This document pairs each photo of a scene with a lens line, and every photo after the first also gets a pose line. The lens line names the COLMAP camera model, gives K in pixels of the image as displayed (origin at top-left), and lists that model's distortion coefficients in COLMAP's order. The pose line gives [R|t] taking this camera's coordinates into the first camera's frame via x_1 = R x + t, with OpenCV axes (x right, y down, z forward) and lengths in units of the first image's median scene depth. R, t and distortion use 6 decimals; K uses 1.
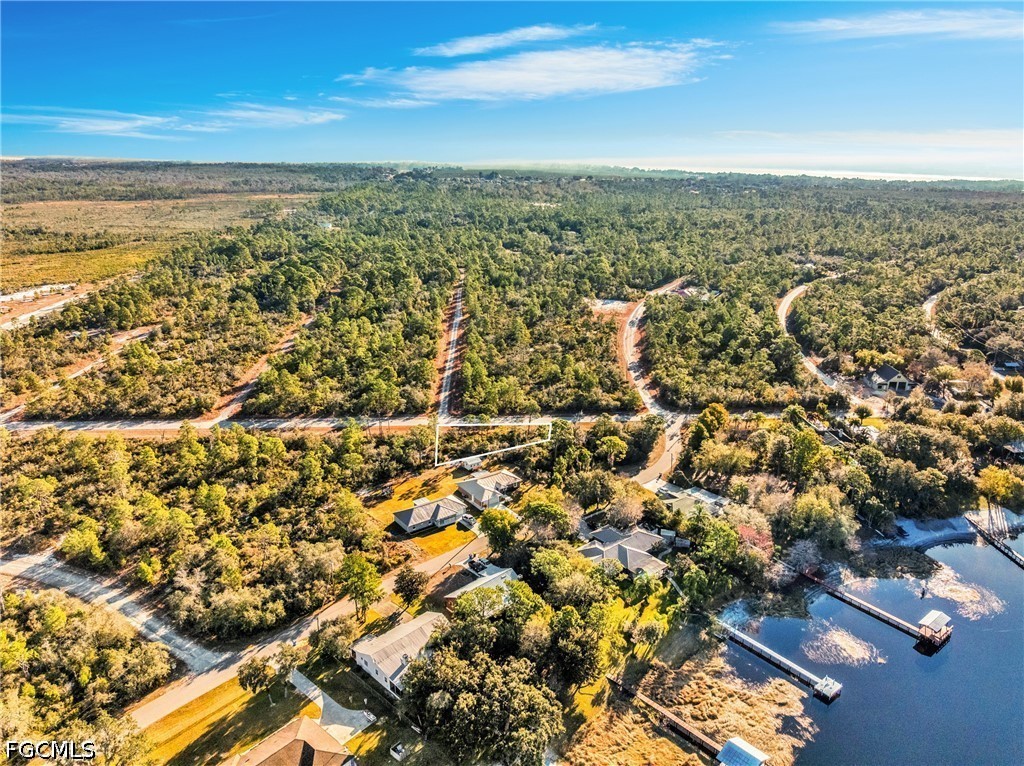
lens RADIAL K [[720.1, 0, 513.0], [0, 720.1, 380.2], [0, 0, 1]] dist [-0.036696, 0.001298]
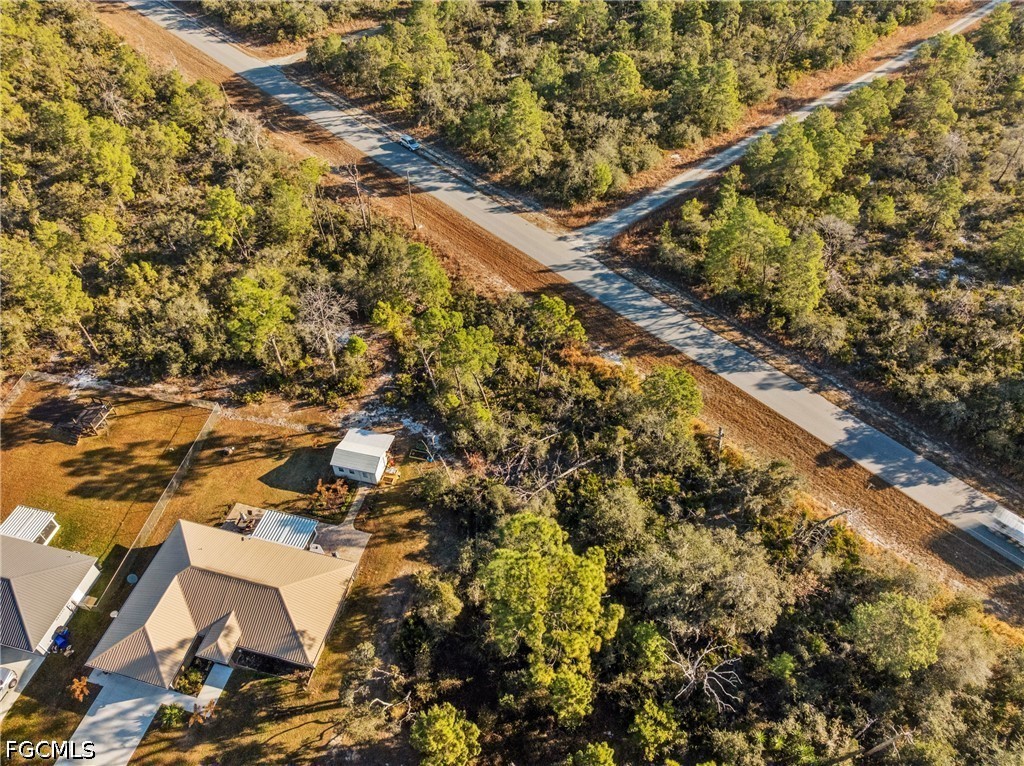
lens RADIAL K [[720.1, 0, 506.8], [0, 720.1, 382.9], [0, 0, 1]] dist [-0.036696, 0.001298]
pose [[0.647457, 0.551530, -0.525941, 0.100449], [-0.238505, 0.802092, 0.547507, -0.075294], [0.723820, -0.229048, 0.650863, 0.642611]]
